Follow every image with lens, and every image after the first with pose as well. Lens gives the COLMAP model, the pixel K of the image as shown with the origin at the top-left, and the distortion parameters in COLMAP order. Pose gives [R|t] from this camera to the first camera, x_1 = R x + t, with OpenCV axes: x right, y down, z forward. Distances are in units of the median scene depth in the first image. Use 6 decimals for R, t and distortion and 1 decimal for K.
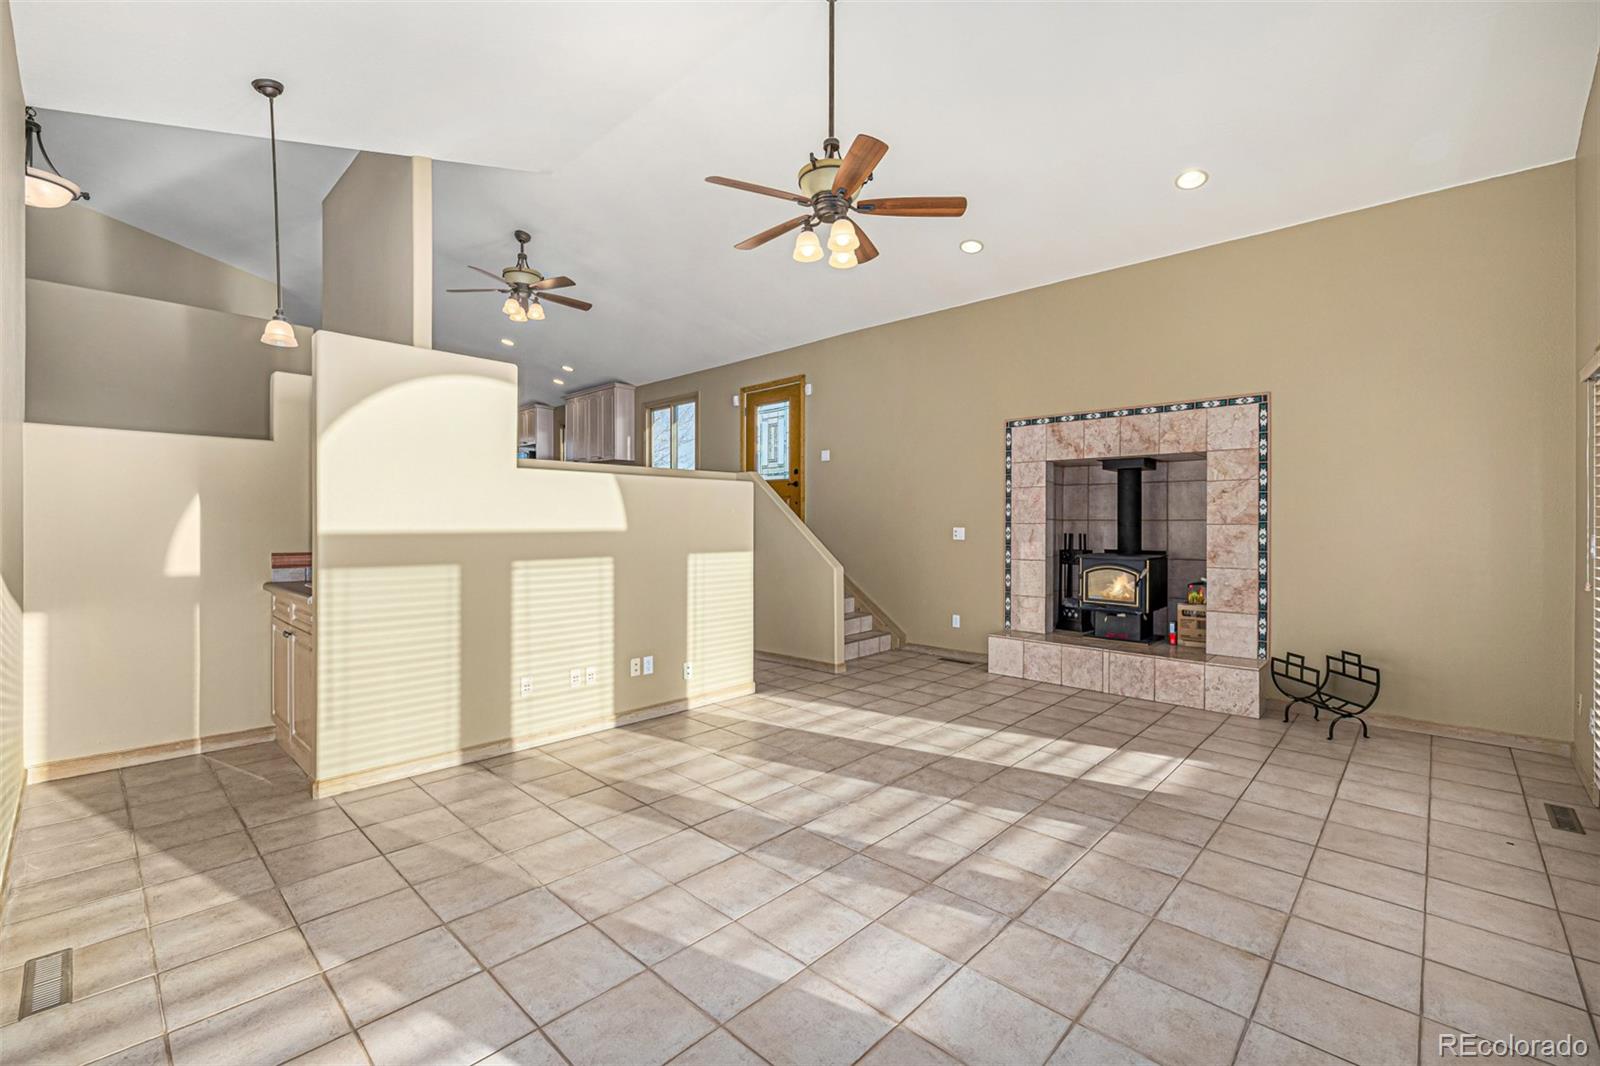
lens RADIAL K [[675.8, 0, 800.8], [0, 675.8, 527.5], [0, 0, 1]] dist [-0.001198, -0.000054]
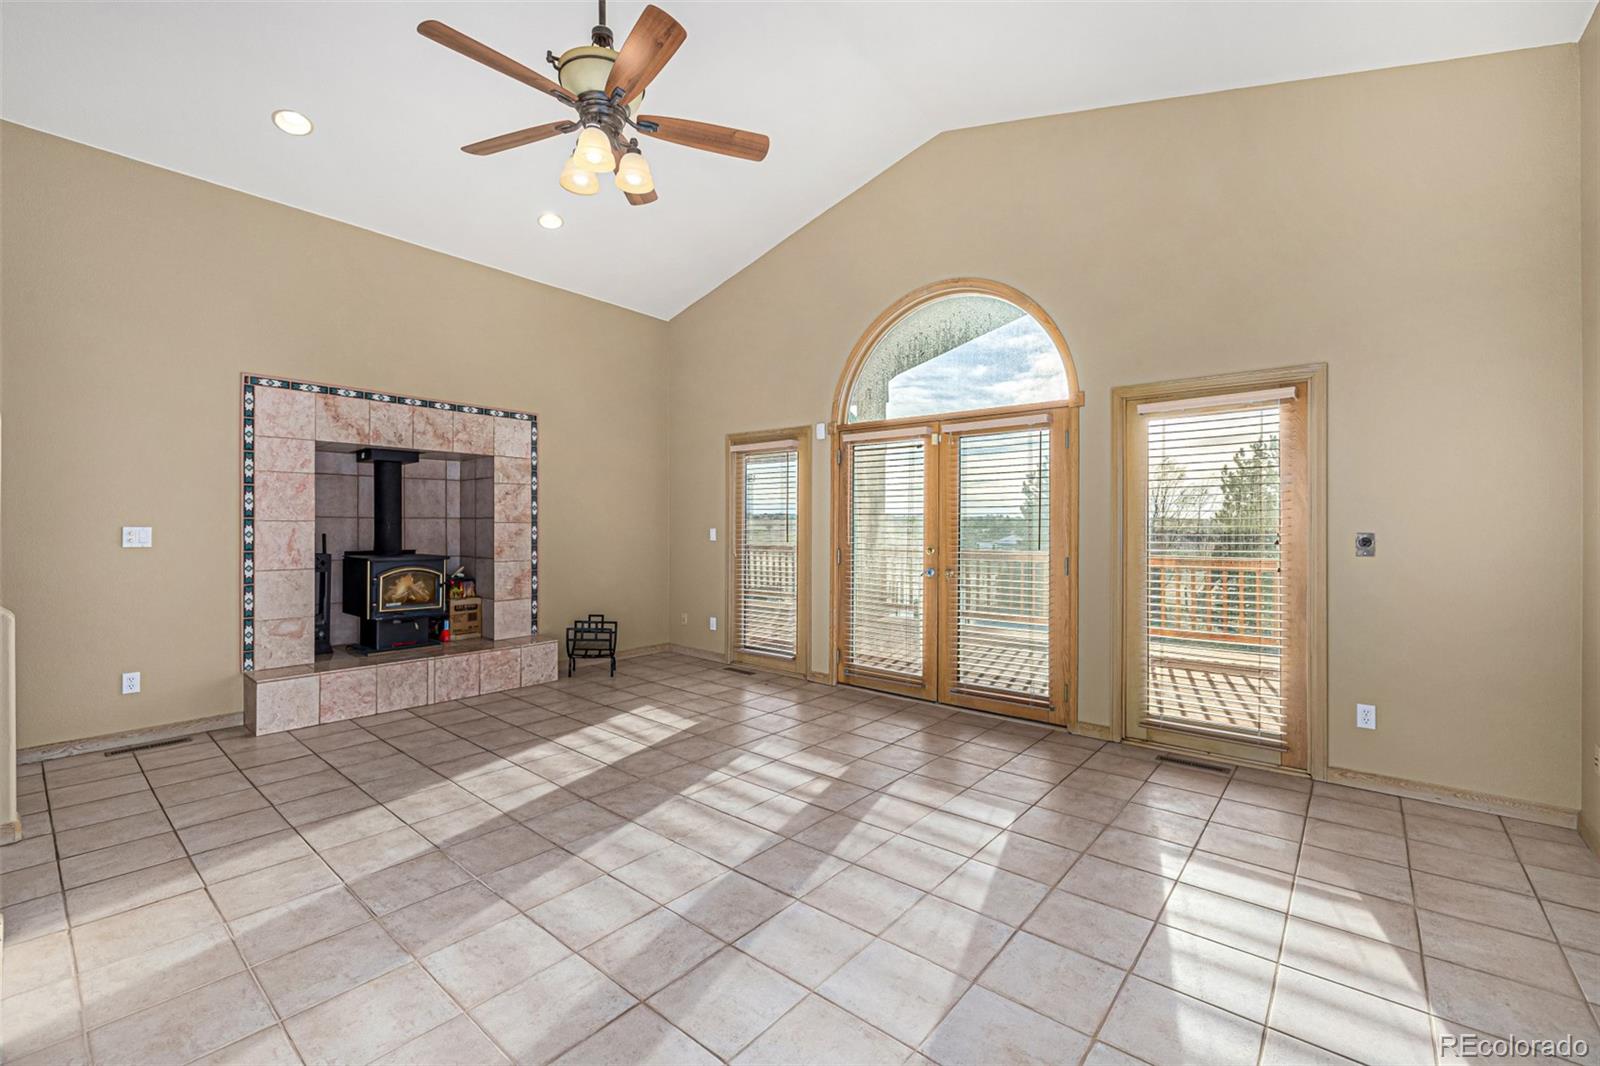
lens RADIAL K [[675.8, 0, 799.4], [0, 675.8, 527.9], [0, 0, 1]] dist [-0.001198, -0.000054]
pose [[-0.058662, -0.007571, 0.998249, -0.529584], [0.001746, 0.999969, 0.007686, -0.003536], [-0.998276, 0.002194, -0.058647, 0.579449]]
